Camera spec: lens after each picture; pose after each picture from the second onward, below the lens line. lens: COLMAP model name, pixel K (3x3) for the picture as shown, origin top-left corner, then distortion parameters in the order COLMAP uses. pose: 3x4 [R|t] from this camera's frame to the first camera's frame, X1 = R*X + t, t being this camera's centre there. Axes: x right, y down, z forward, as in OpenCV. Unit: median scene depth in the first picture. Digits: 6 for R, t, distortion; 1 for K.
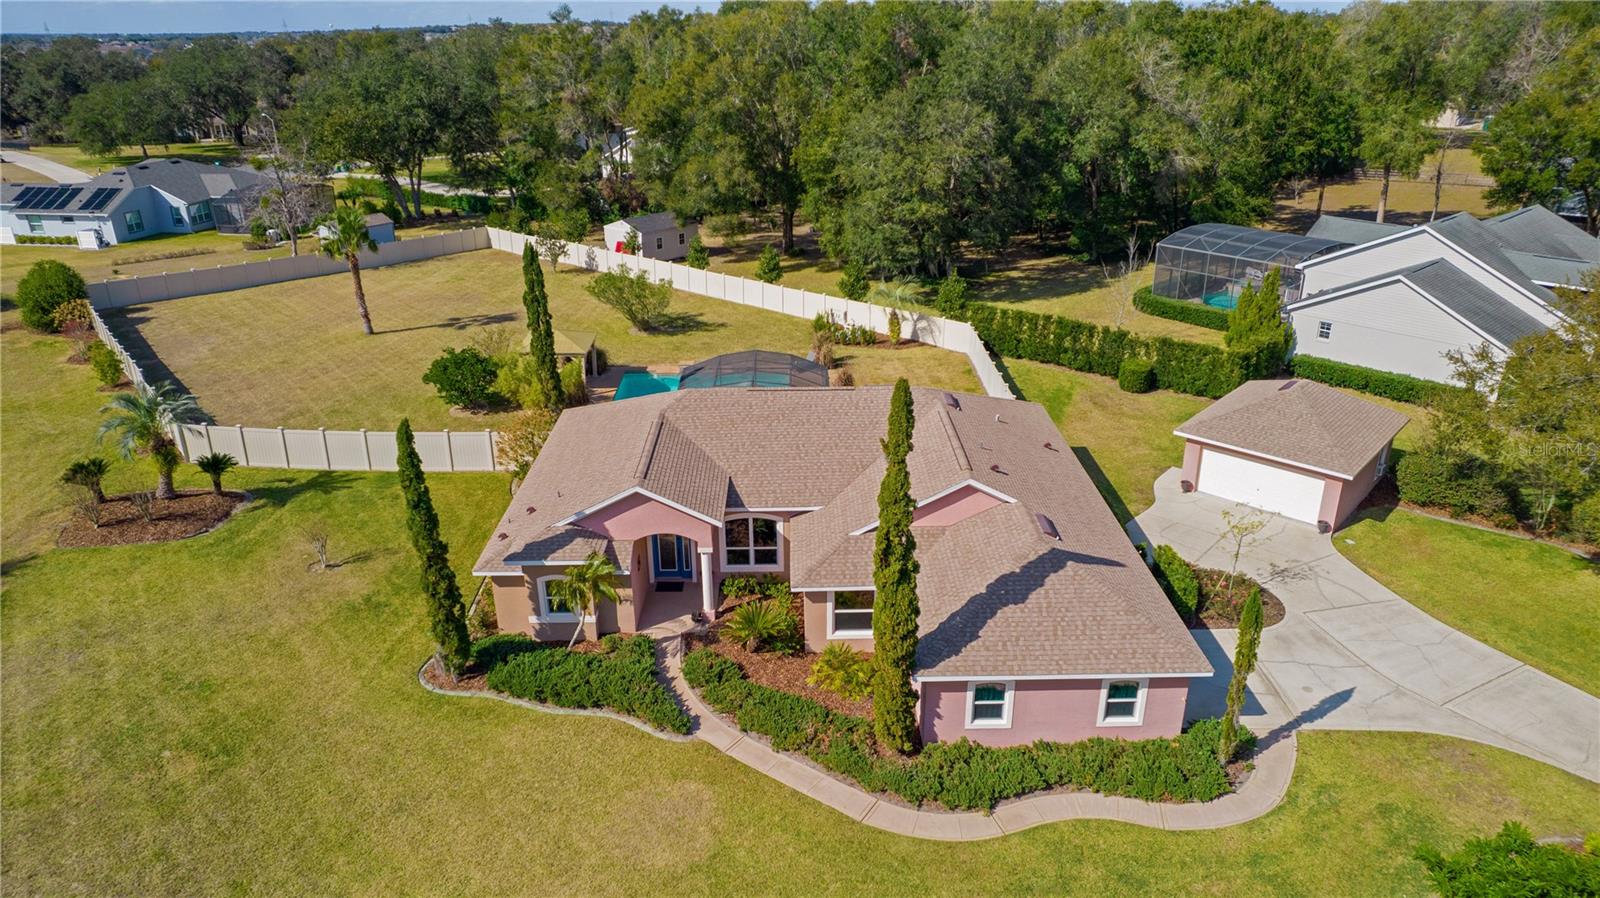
lens RADIAL K [[1039.5, 0, 802.3], [0, 1039.5, 435.6], [0, 0, 1]] dist [-0.086220, 0.077327]
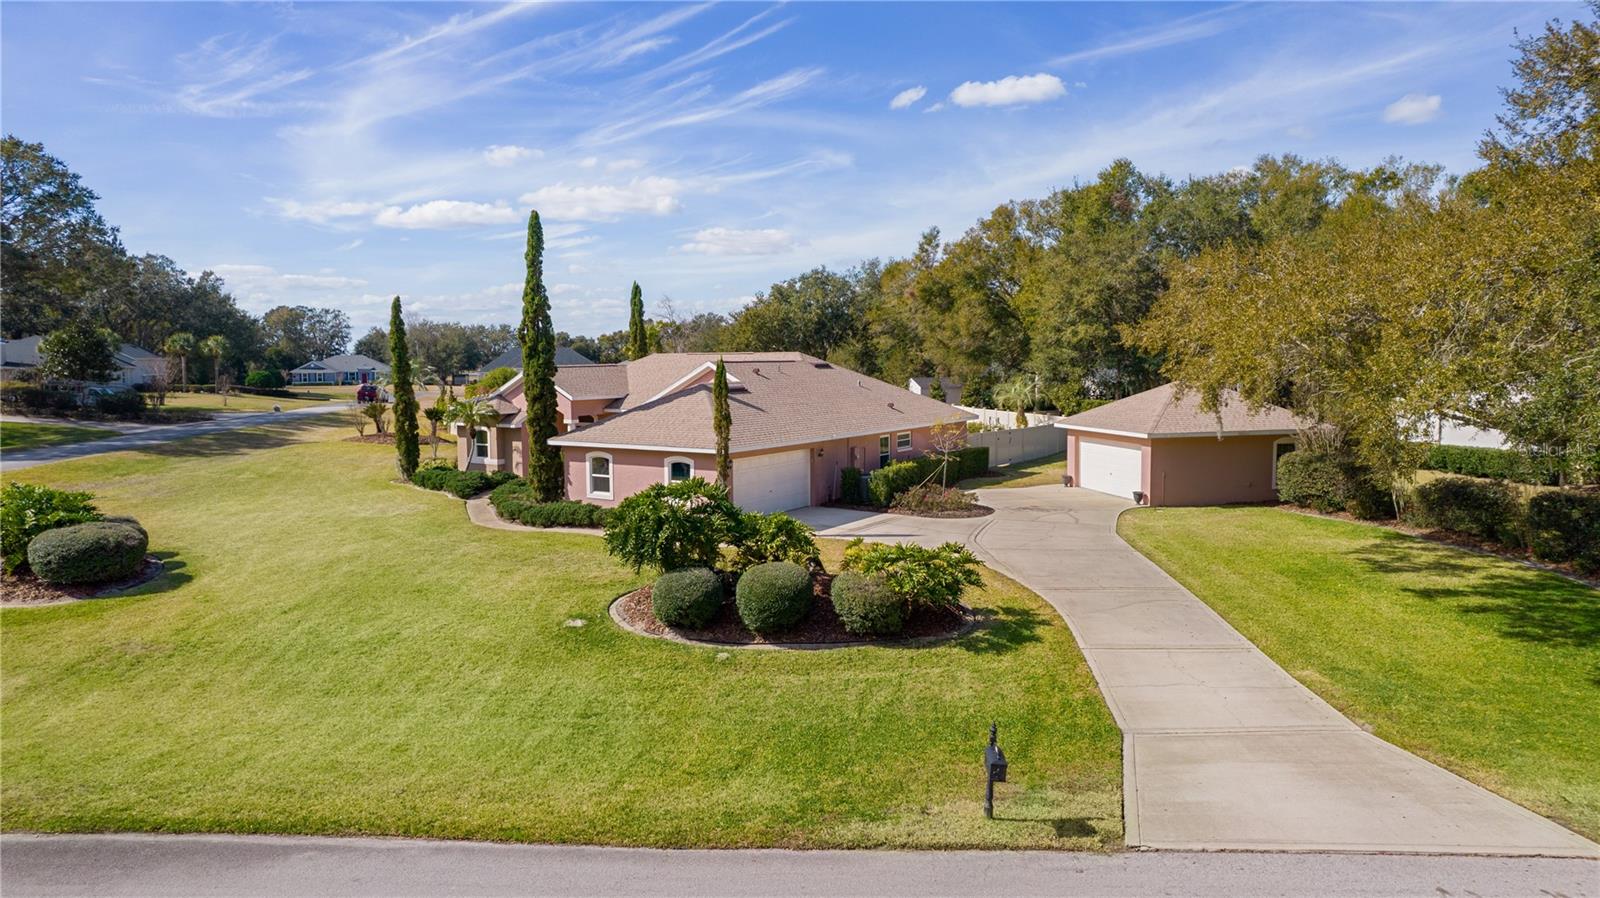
lens RADIAL K [[1039.5, 0, 802.3], [0, 1039.5, 435.6], [0, 0, 1]] dist [-0.086220, 0.077327]
pose [[0.834684, 0.041993, -0.549126, 0.458577], [-0.204998, 0.949129, -0.239020, 0.195403], [0.511154, 0.312076, 0.800831, 0.030238]]
